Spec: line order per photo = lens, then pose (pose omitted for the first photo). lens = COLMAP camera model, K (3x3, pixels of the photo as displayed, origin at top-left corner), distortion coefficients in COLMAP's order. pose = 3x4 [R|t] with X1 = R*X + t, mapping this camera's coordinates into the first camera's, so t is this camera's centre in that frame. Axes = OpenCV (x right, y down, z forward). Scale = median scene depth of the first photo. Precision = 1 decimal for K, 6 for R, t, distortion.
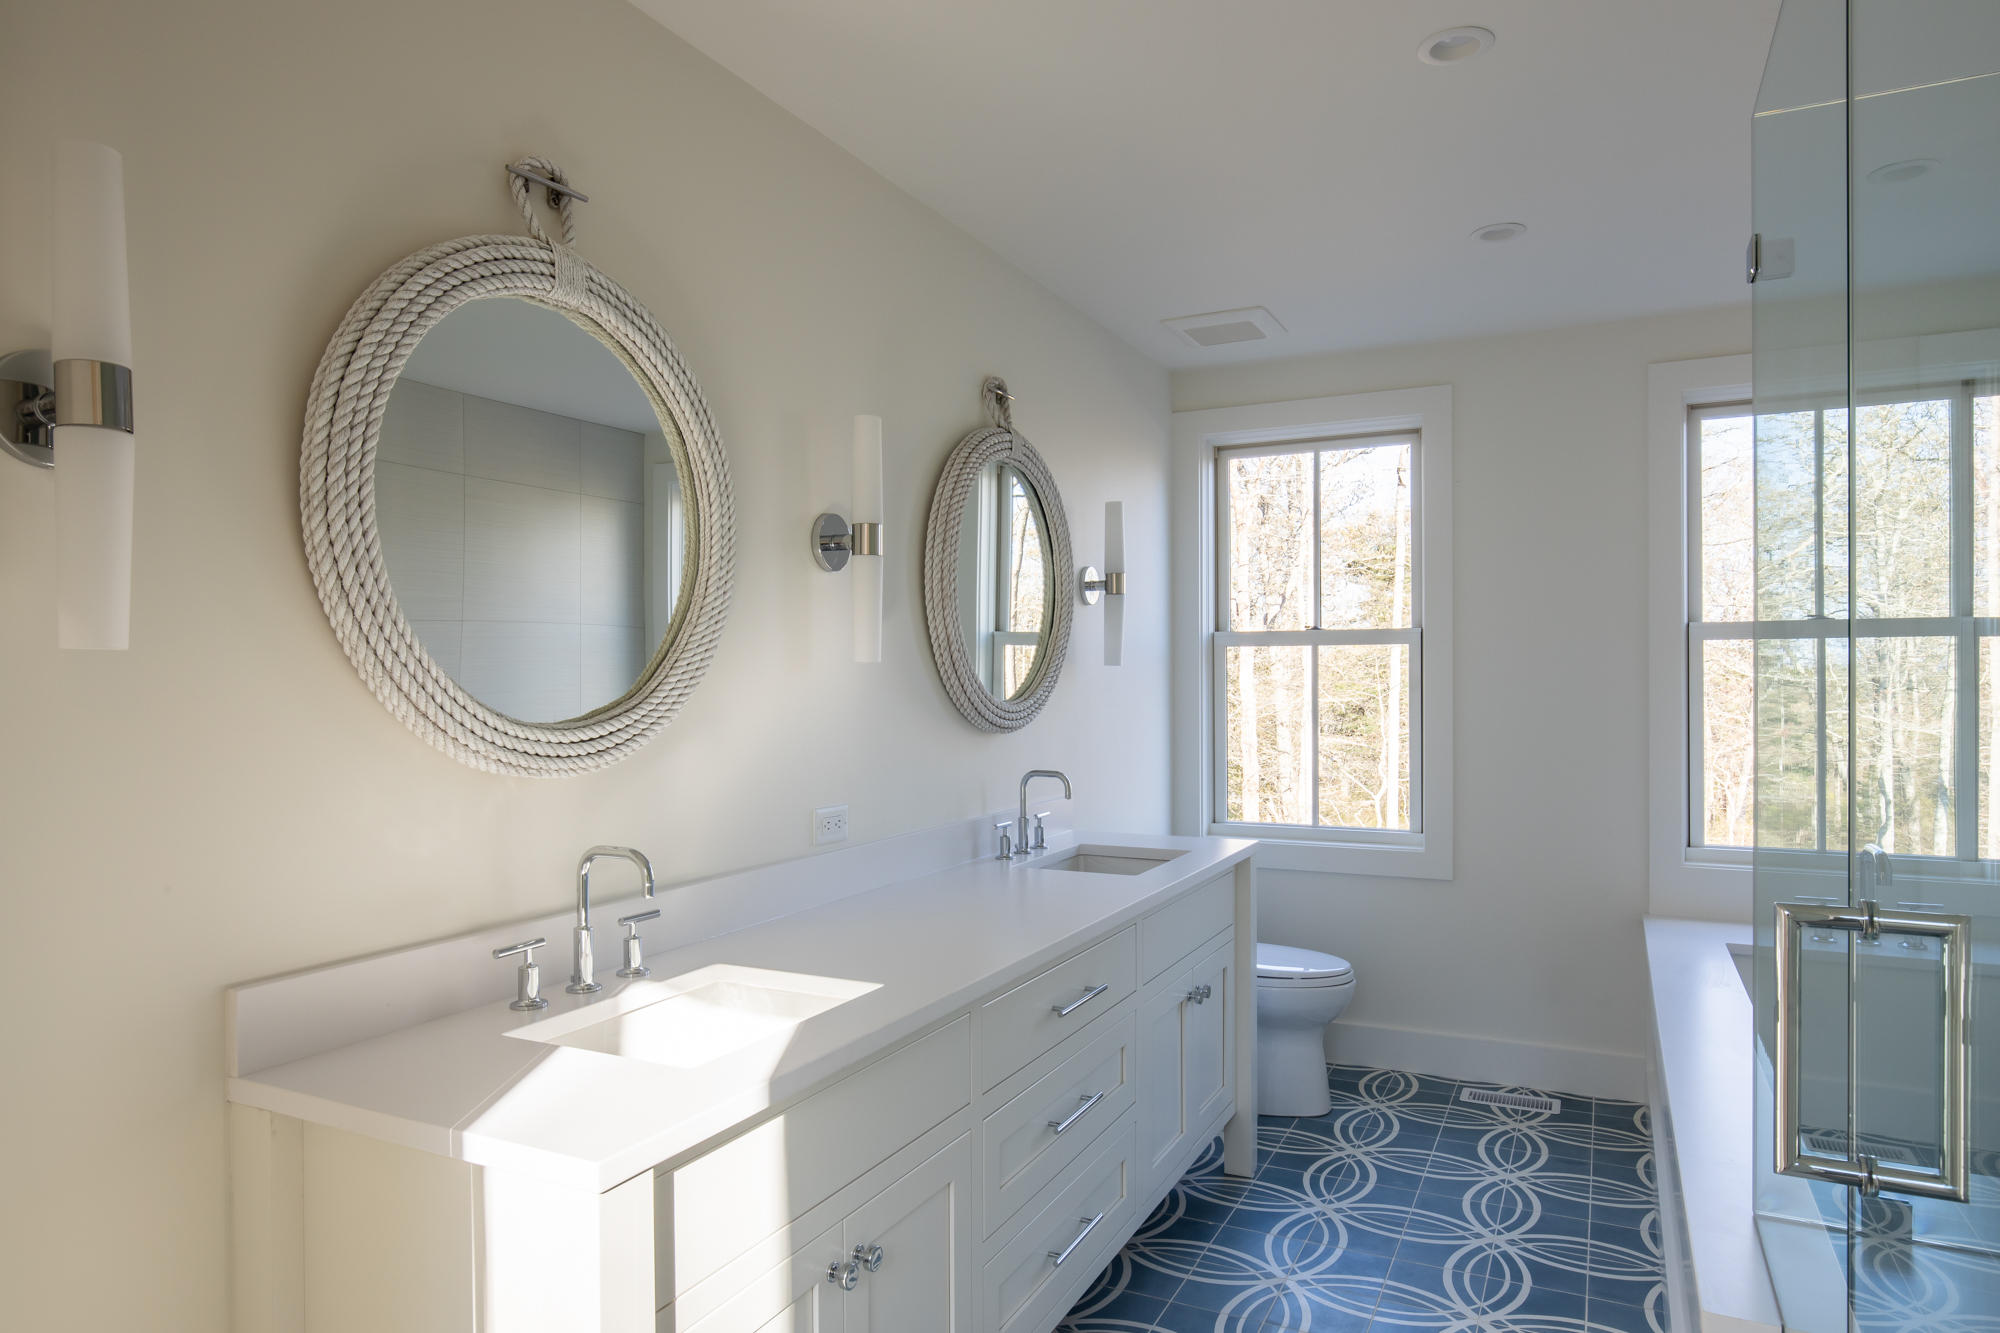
lens RADIAL K [[1181.4, 0, 984.8], [0, 1181.4, 671.9], [0, 0, 1]] dist [-0.011695, -0.000904]
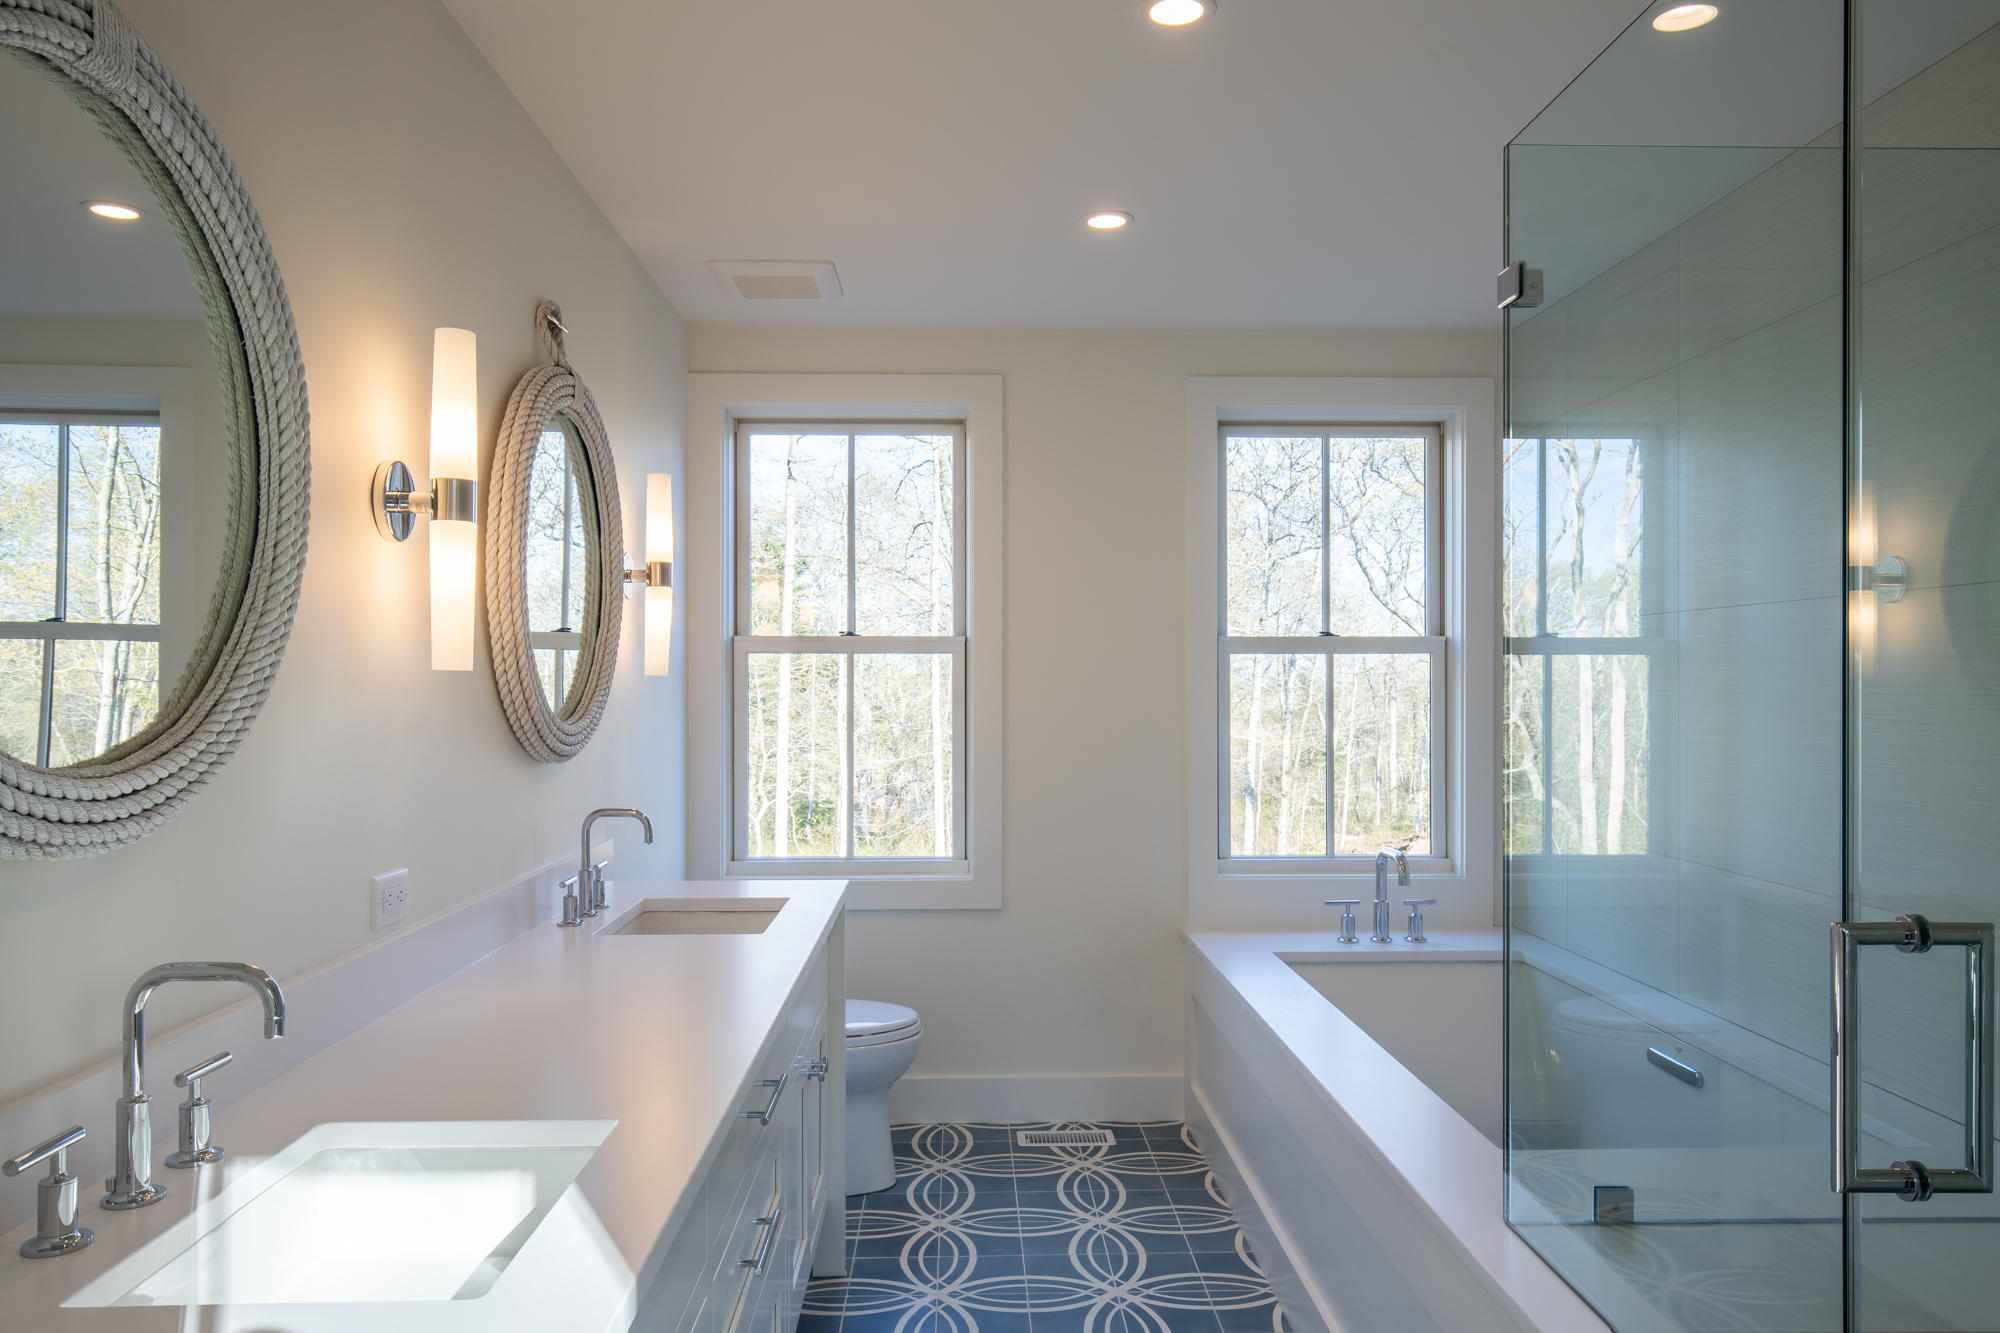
lens RADIAL K [[1347.3, 0, 999.8], [0, 1347.3, 672.8], [0, 0, 1]] dist [0.007332, 0.004576]
pose [[0.886510, 0.006149, 0.462669, -0.125860], [-0.002754, 0.999964, -0.008014, -0.000481], [-0.462701, 0.005830, 0.886495, 0.075856]]
